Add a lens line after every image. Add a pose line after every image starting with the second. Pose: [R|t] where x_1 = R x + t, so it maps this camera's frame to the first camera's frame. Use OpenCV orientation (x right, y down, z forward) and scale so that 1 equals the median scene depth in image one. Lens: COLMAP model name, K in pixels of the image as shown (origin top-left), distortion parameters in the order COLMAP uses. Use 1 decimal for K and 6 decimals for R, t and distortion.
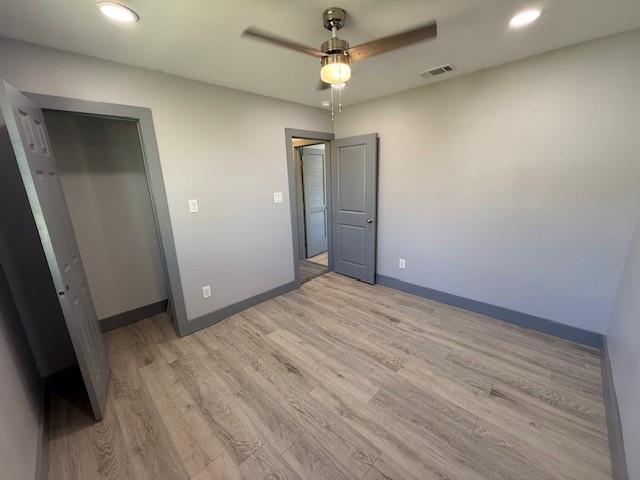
lens RADIAL K [[254.6, 0, 317.8], [0, 254.6, 239.6], [0, 0, 1]] dist [-0.001305, -0.000958]
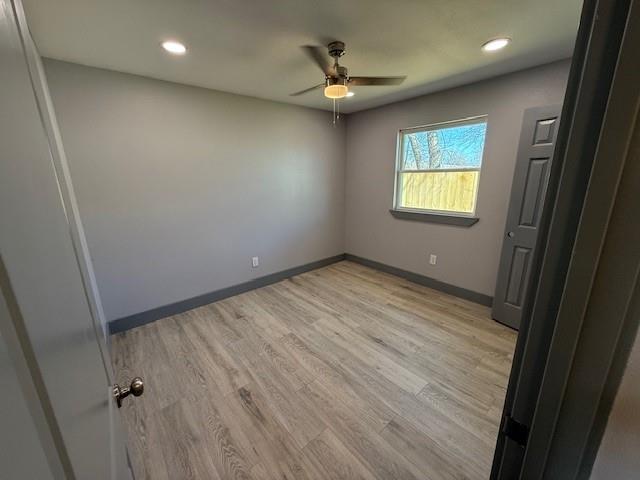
lens RADIAL K [[254.6, 0, 317.8], [0, 254.6, 239.6], [0, 0, 1]] dist [-0.001305, -0.000958]
pose [[-0.994315, 0.030146, 0.102118, 0.037348], [0.074298, 0.883429, 0.462637, -0.414783], [-0.076268, 0.467595, -0.880647, 1.729497]]
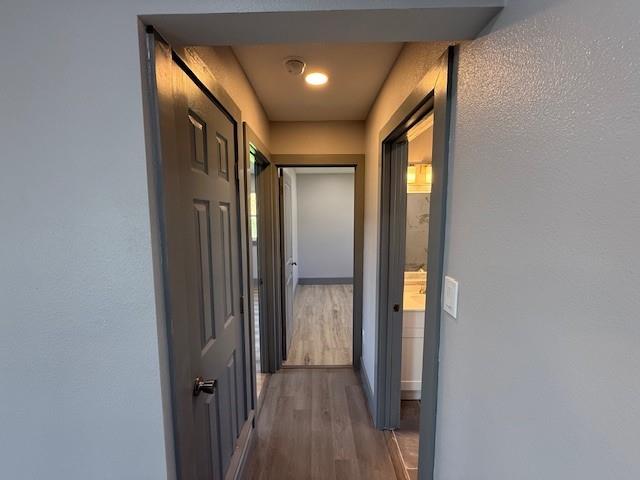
lens RADIAL K [[254.6, 0, 317.8], [0, 254.6, 239.6], [0, 0, 1]] dist [-0.001305, -0.000958]
pose [[-0.703252, -0.025906, 0.710469, -0.862844], [0.209495, 0.947412, 0.241913, -0.592486], [-0.679374, 0.318965, -0.660842, 2.419486]]
